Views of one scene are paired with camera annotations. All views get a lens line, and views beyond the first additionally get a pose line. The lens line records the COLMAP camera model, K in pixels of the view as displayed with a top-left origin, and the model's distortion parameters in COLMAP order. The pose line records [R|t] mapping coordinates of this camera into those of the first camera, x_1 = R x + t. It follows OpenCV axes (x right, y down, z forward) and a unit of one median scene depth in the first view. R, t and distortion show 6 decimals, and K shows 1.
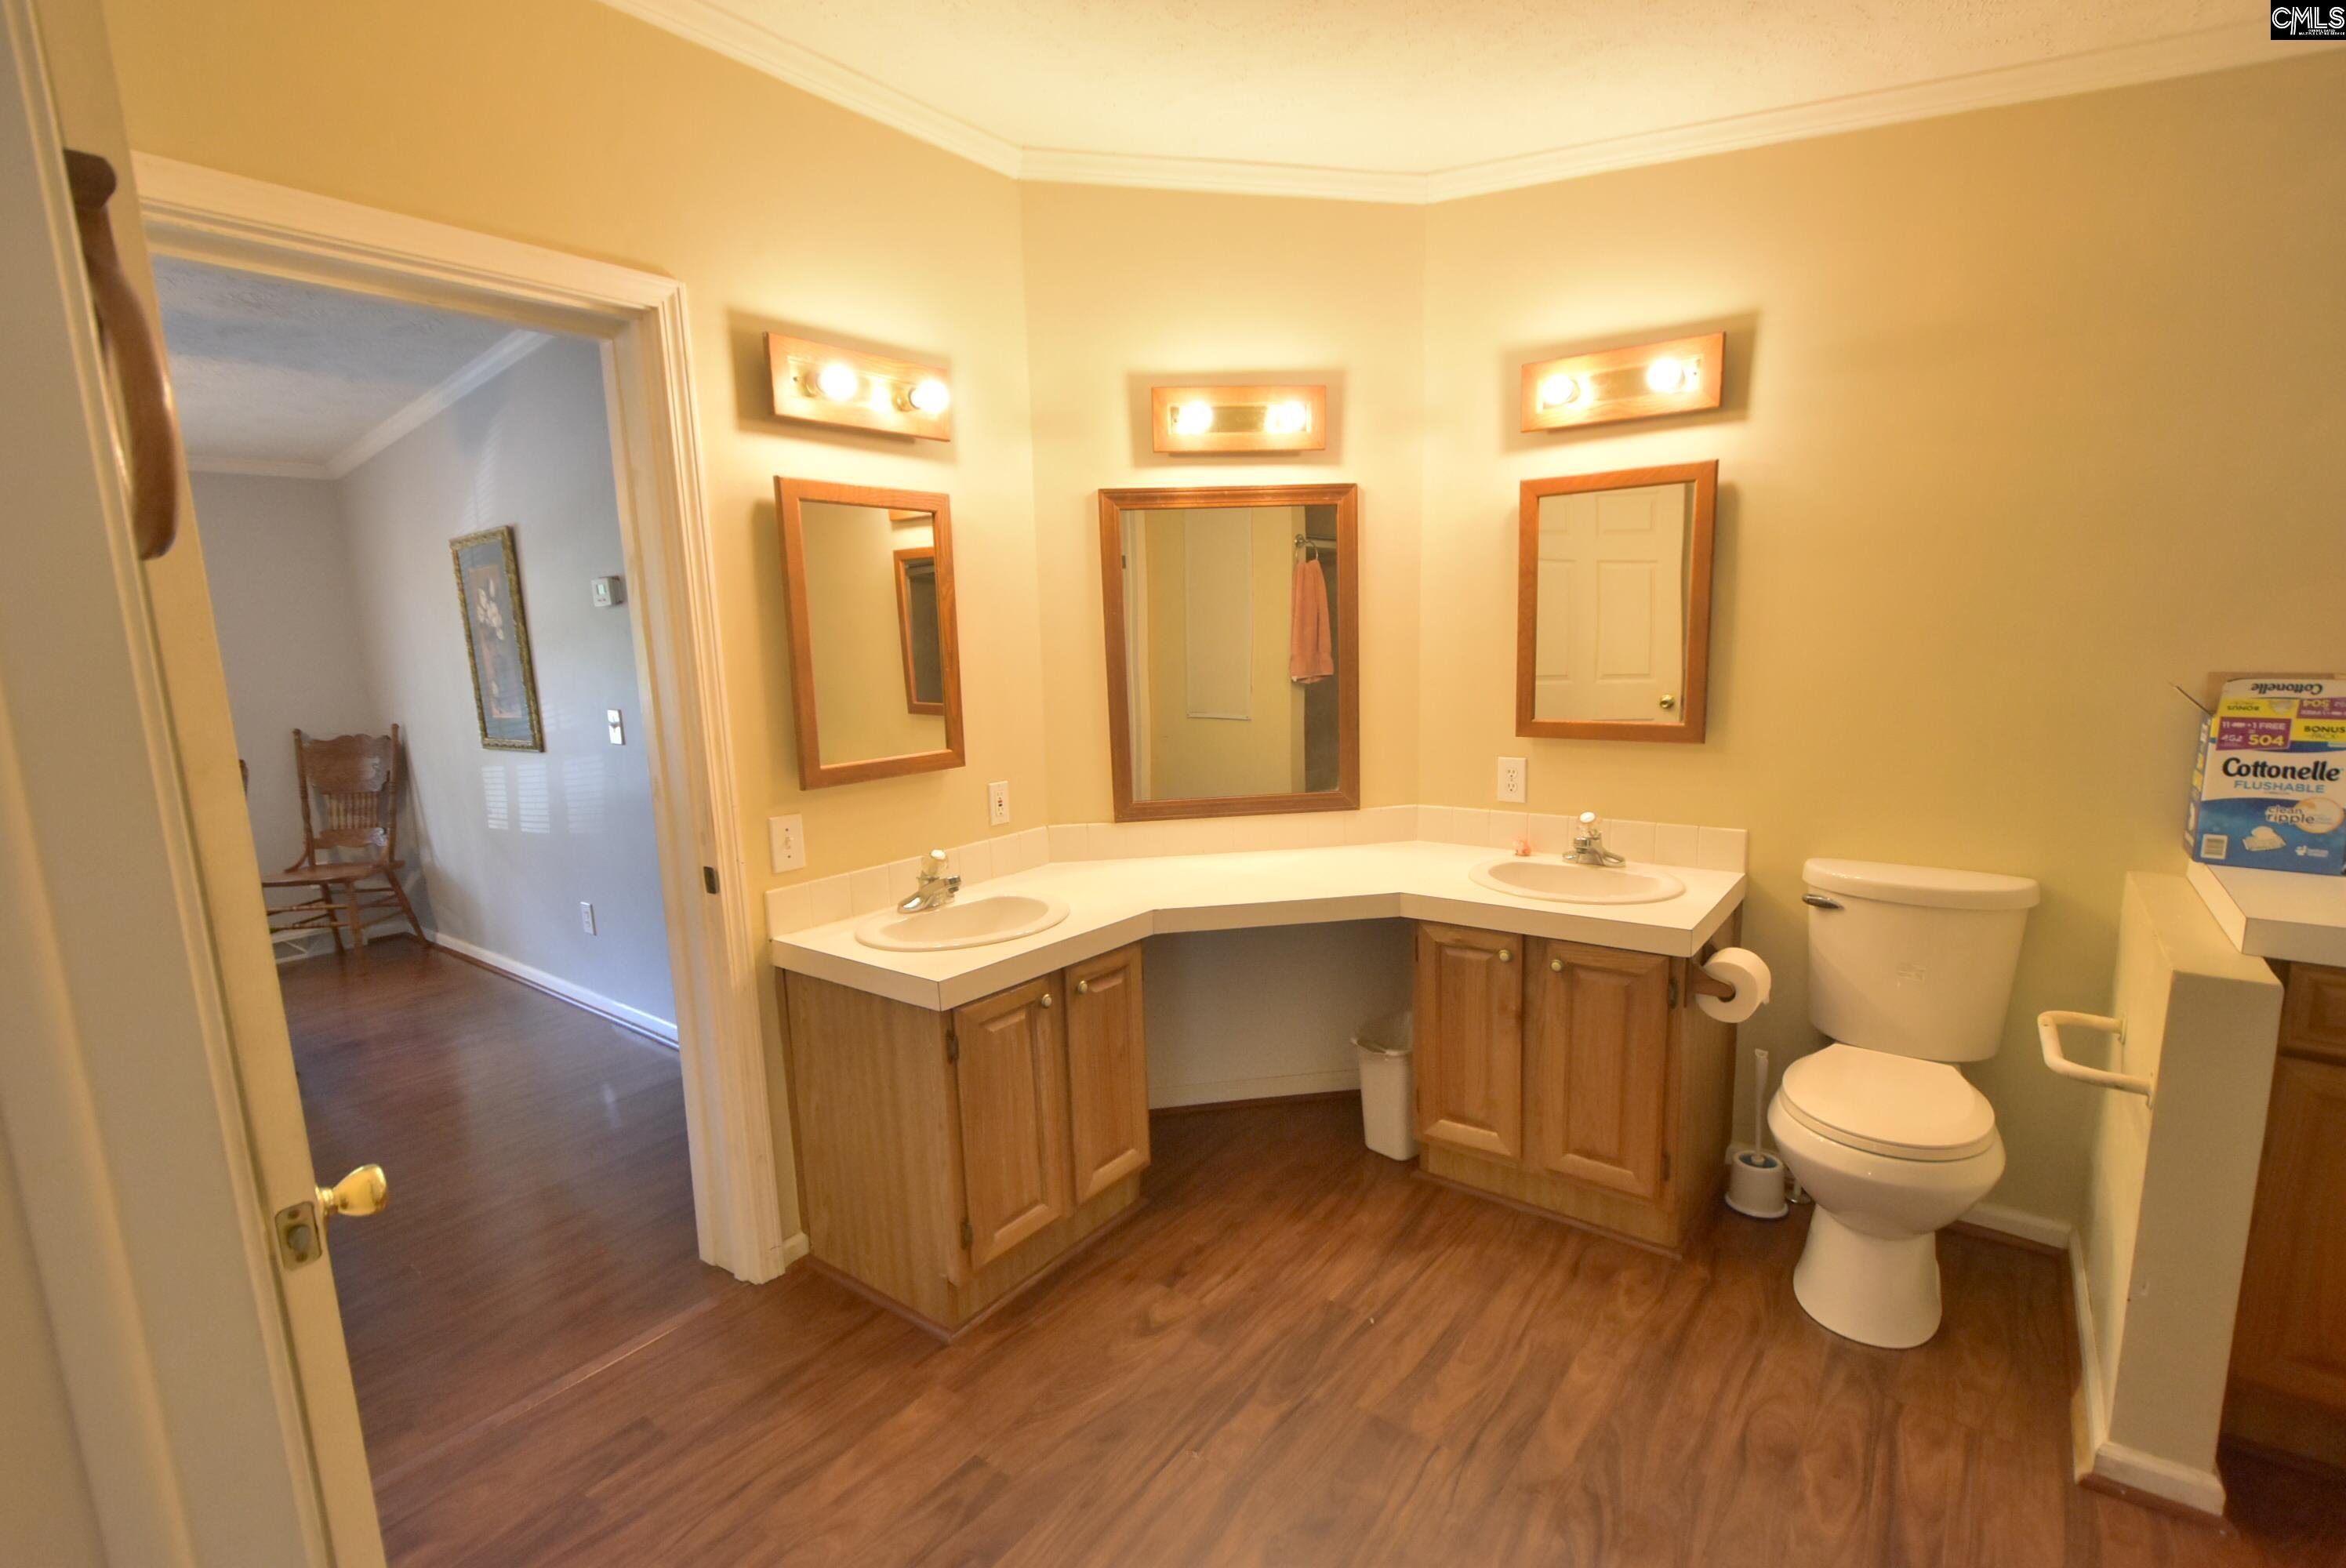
lens RADIAL K [[1061.6, 0, 1171.3], [0, 1061.6, 800.5], [0, 0, 1]] dist [0.009314, -0.008957]
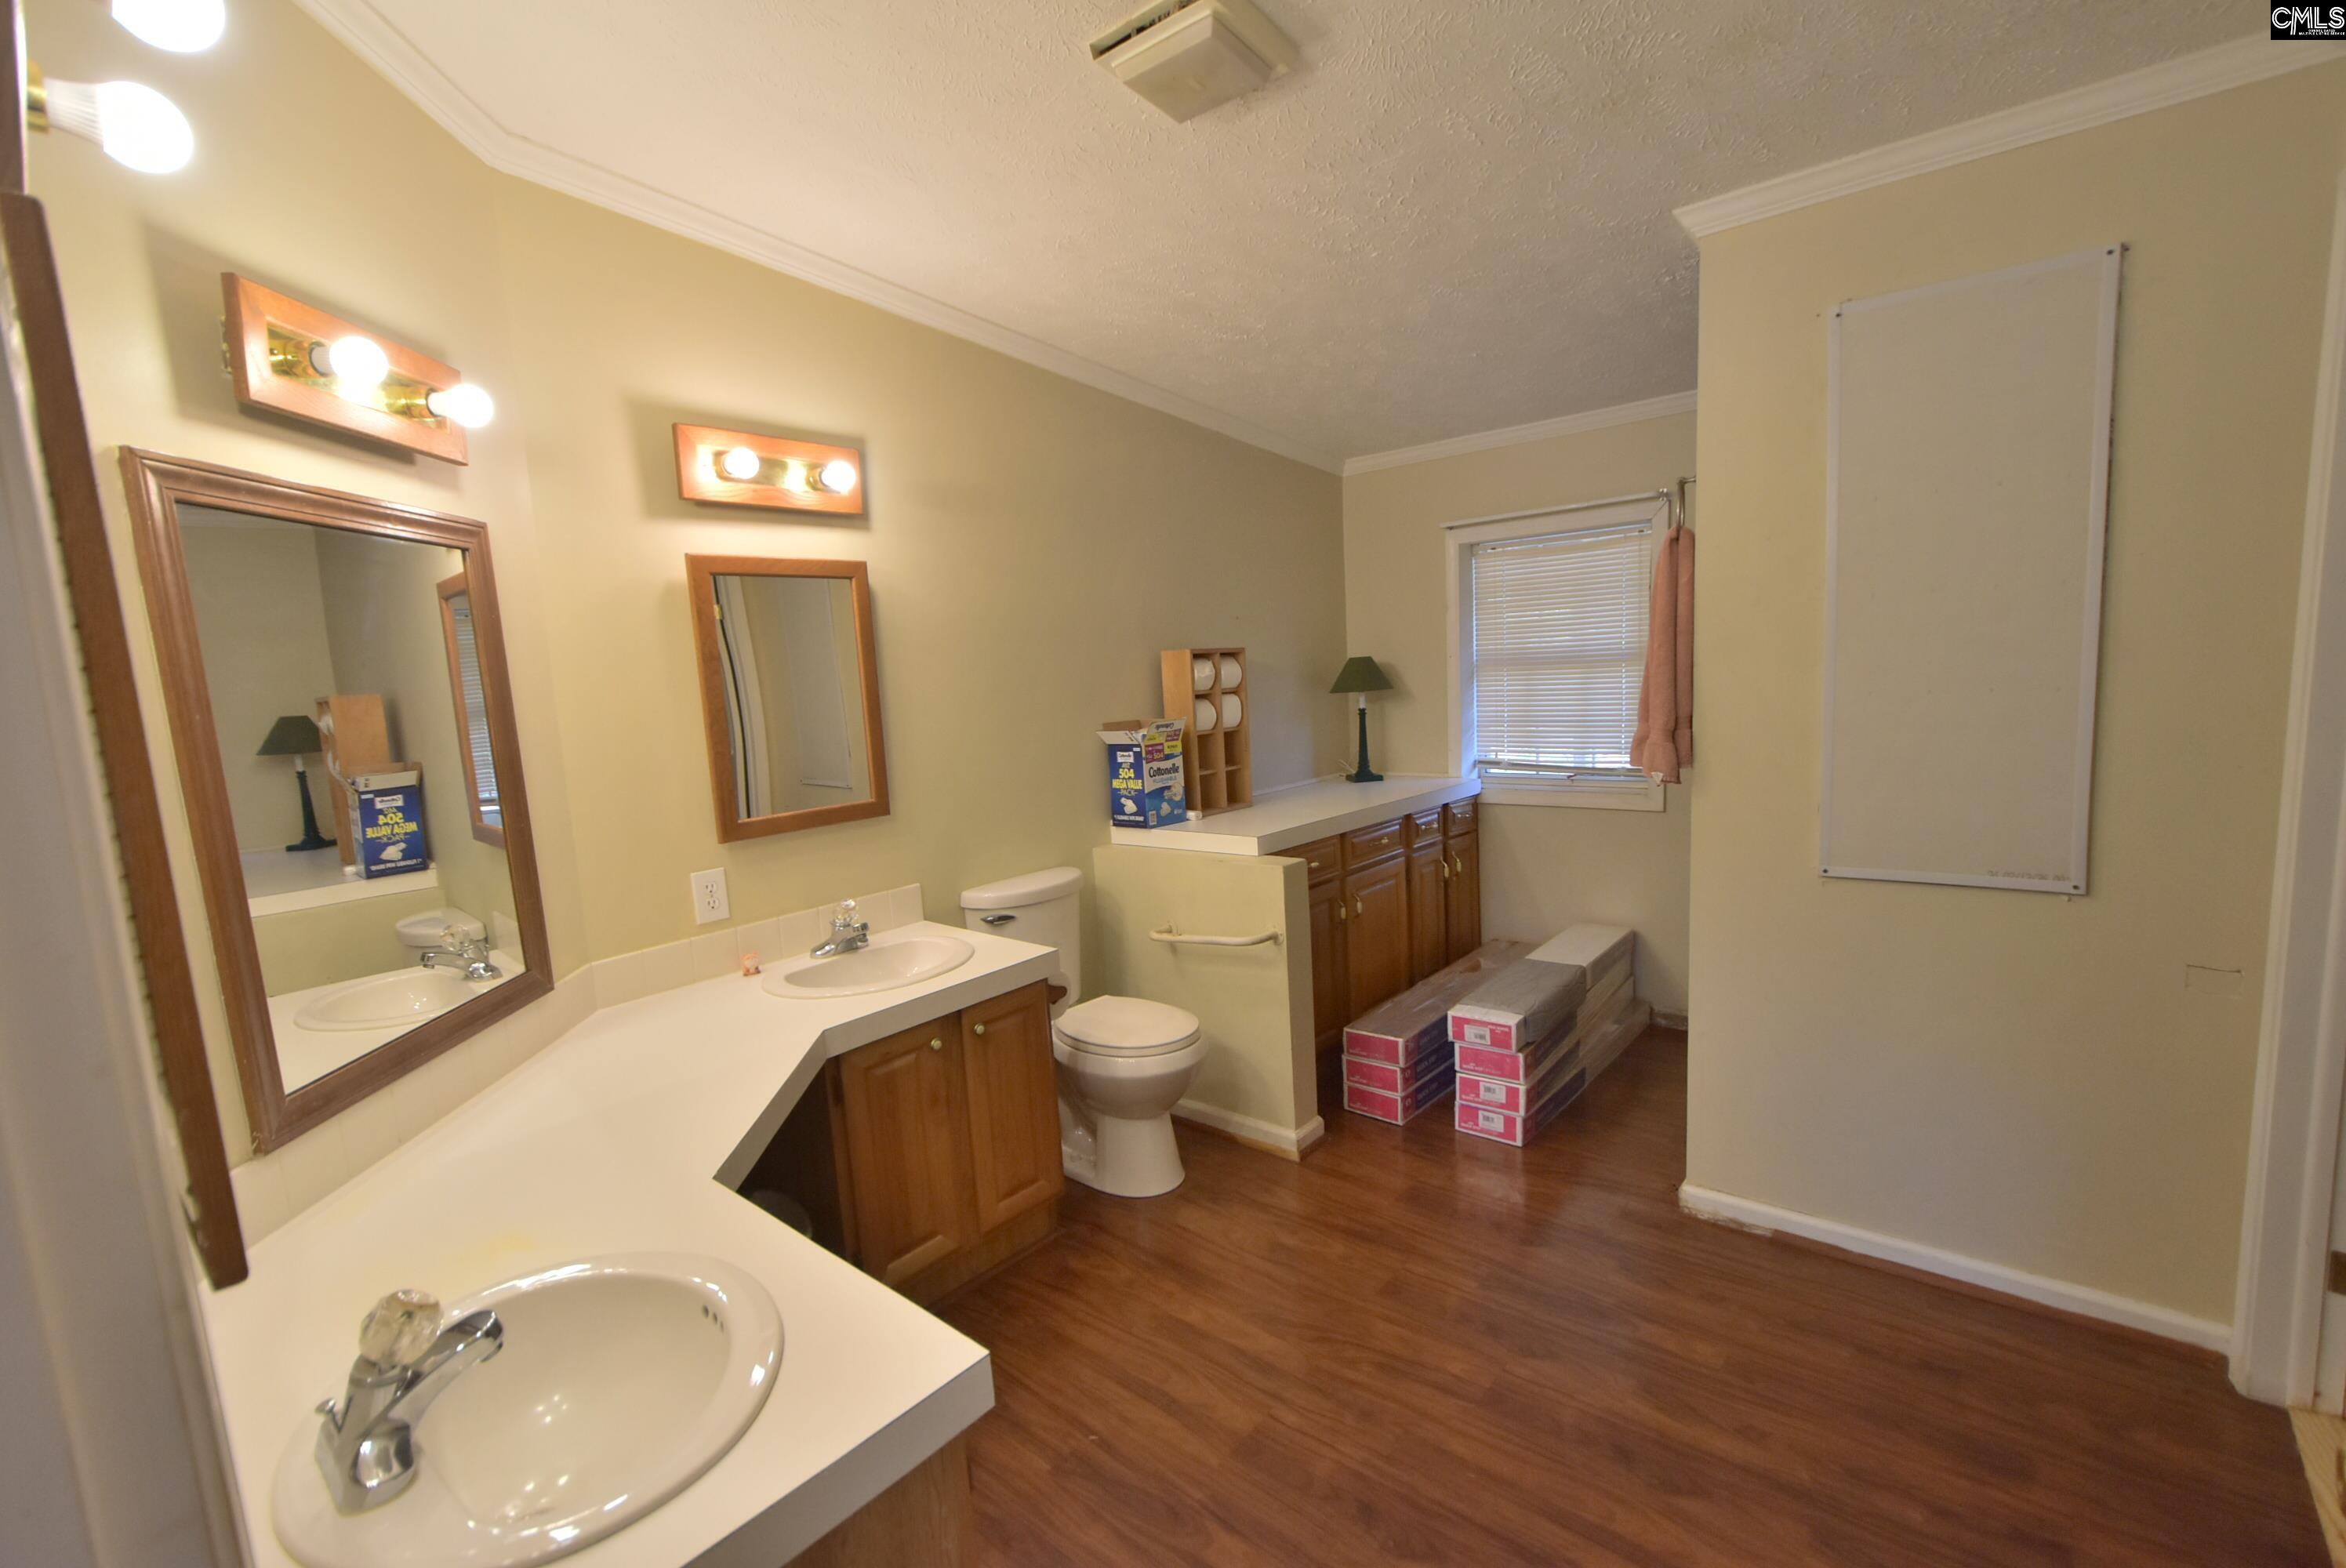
lens RADIAL K [[1031.9, 0, 1170.6], [0, 1031.9, 802.7], [0, 0, 1]] dist [0.000911, -0.004790]
pose [[0.055268, -0.103280, 0.993116, -0.626342], [0.220487, 0.971344, 0.088746, -0.110636], [-0.973823, 0.214065, 0.076456, 0.725992]]
